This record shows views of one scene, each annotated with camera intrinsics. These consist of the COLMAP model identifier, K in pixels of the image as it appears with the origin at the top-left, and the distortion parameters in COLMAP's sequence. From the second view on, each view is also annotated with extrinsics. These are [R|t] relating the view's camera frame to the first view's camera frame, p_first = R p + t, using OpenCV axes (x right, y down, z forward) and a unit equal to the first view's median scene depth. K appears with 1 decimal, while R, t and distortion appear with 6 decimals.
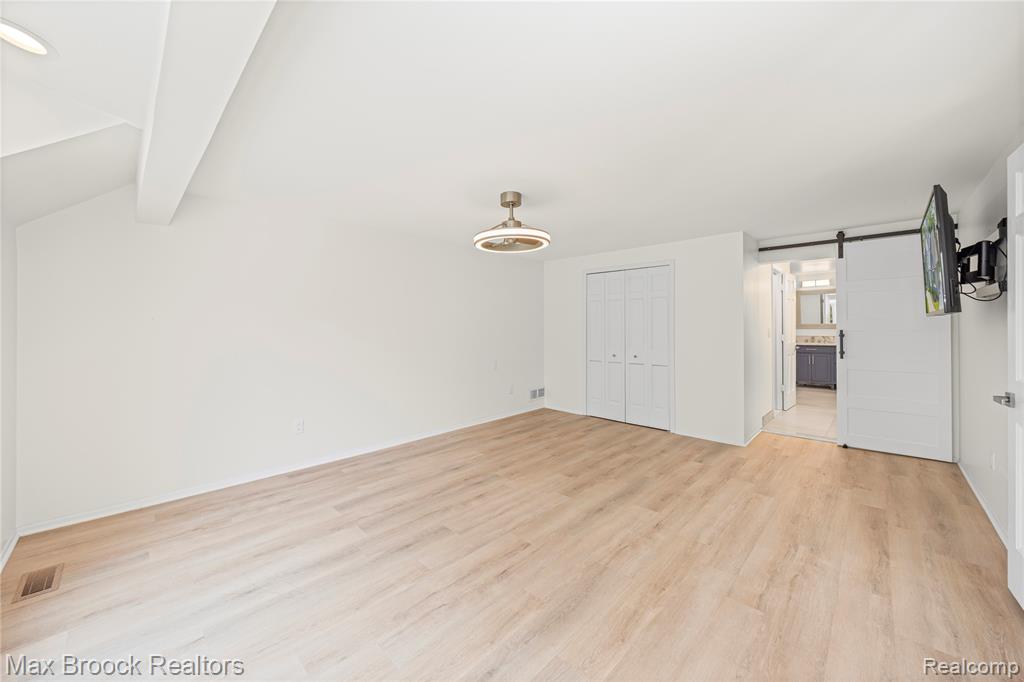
lens RADIAL K [[380.4, 0, 512.0], [0, 380.4, 341.0], [0, 0, 1]] dist [-0.009532, -0.000202]
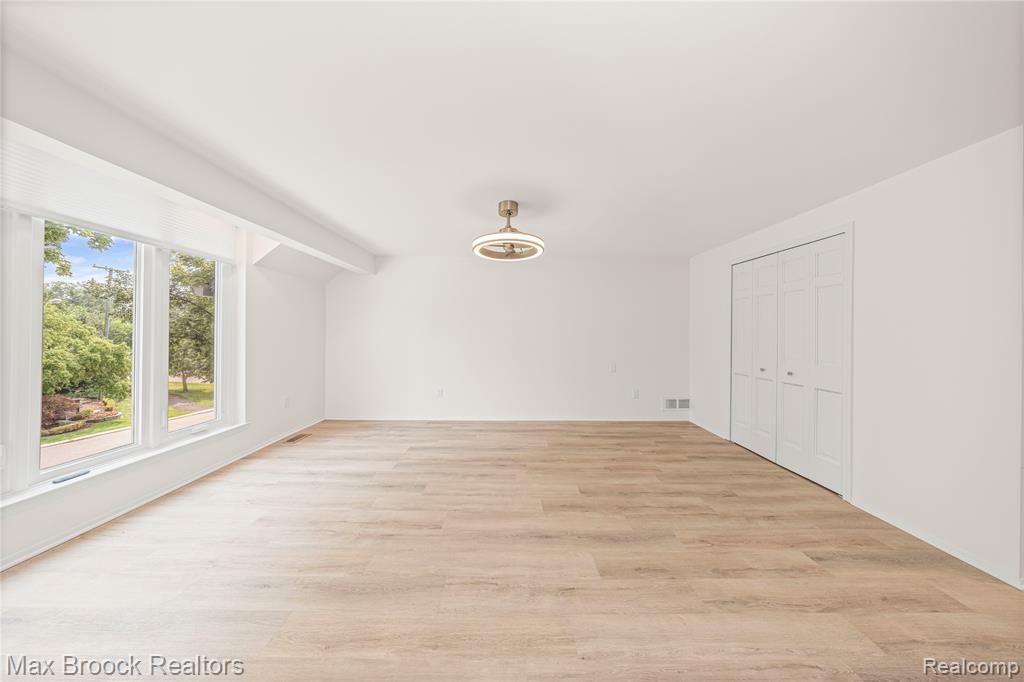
lens RADIAL K [[301.7, 0, 514.7], [0, 301.7, 359.6], [0, 0, 1]] dist [-0.011092, -0.000018]
pose [[0.702822, 0.078630, -0.707007, 0.599805], [-0.040077, 0.996670, 0.071005, -0.005151], [0.710236, -0.021569, 0.703633, 0.446322]]
